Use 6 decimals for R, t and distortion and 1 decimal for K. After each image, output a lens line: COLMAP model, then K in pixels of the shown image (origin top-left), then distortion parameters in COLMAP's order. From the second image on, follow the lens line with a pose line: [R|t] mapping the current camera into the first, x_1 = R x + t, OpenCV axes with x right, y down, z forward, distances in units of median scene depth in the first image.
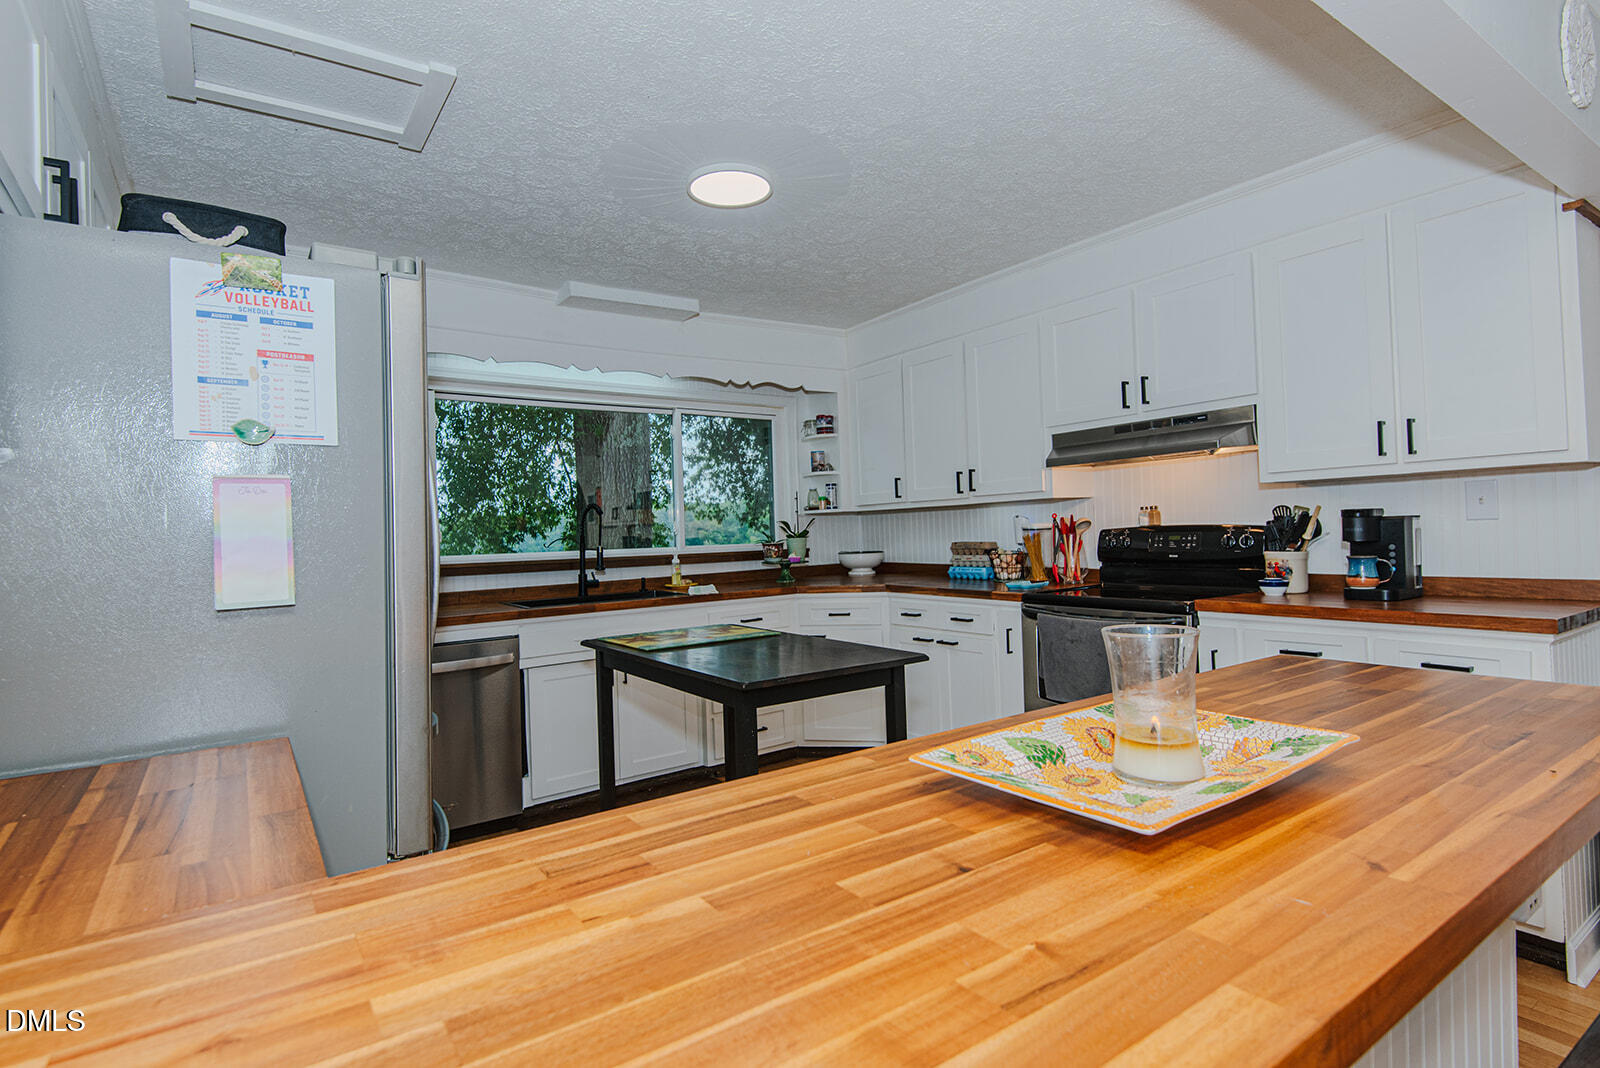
lens RADIAL K [[796.0, 0, 796.2], [0, 796.0, 535.1], [0, 0, 1]] dist [0.001831, -0.000119]
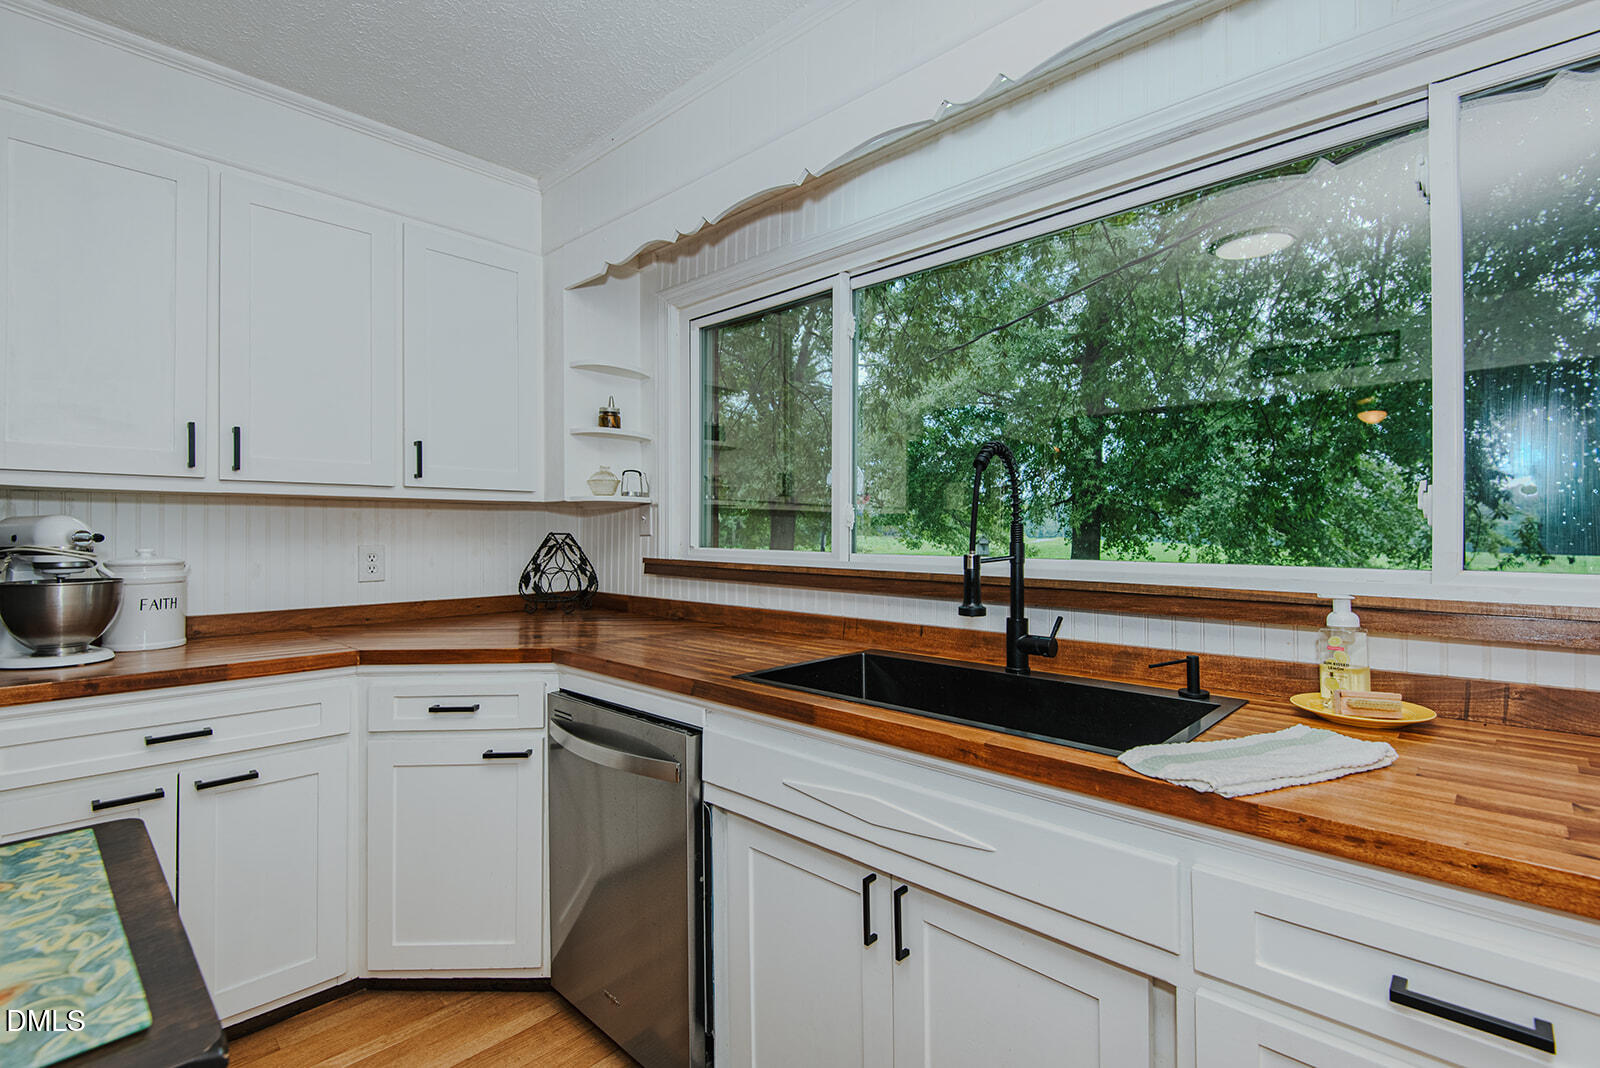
lens RADIAL K [[740.2, 0, 793.6], [0, 740.2, 533.1], [0, 0, 1]] dist [0.021941, -0.003311]
pose [[0.189340, 0.036694, -0.981226, 0.065410], [-0.010993, 0.999318, 0.035249, -0.004820], [0.981850, 0.004112, 0.189615, 0.683217]]
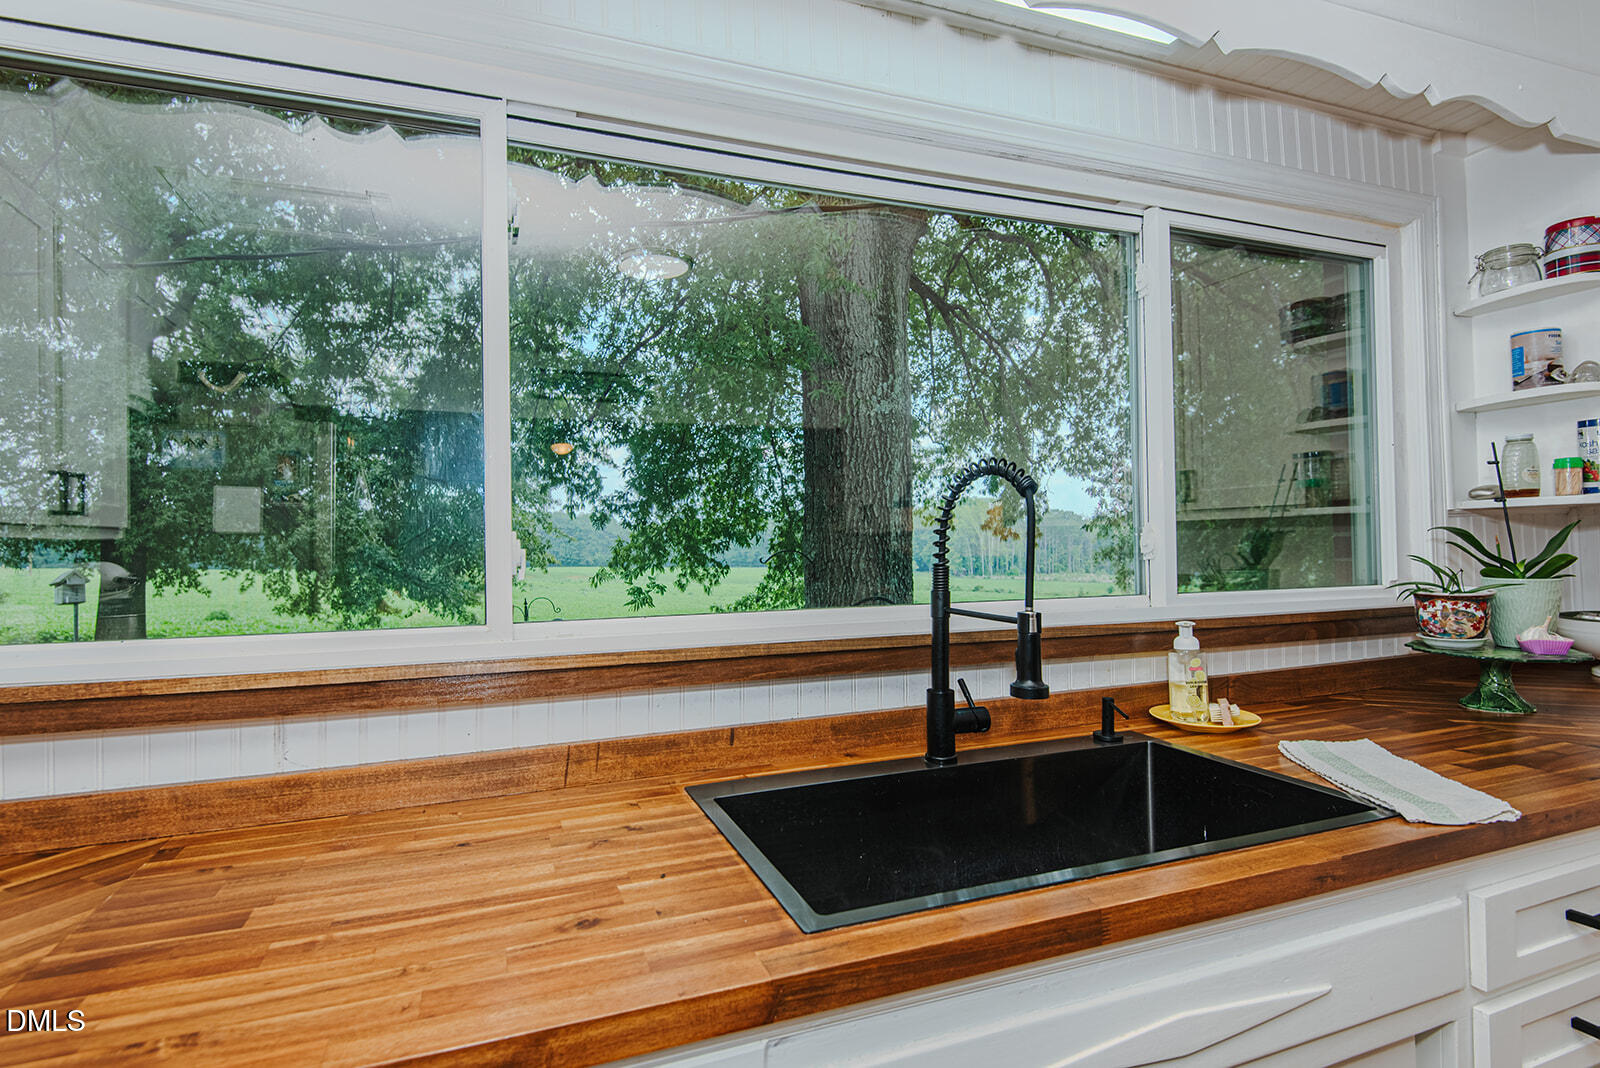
lens RADIAL K [[796.0, 0, 792.5], [0, 796.0, 530.9], [0, 0, 1]] dist [0.001831, -0.000119]
pose [[0.971037, 0.013949, -0.238520, -0.210604], [-0.017593, 0.999759, -0.013156, -0.004669], [0.238279, 0.016971, 0.971048, 0.575508]]
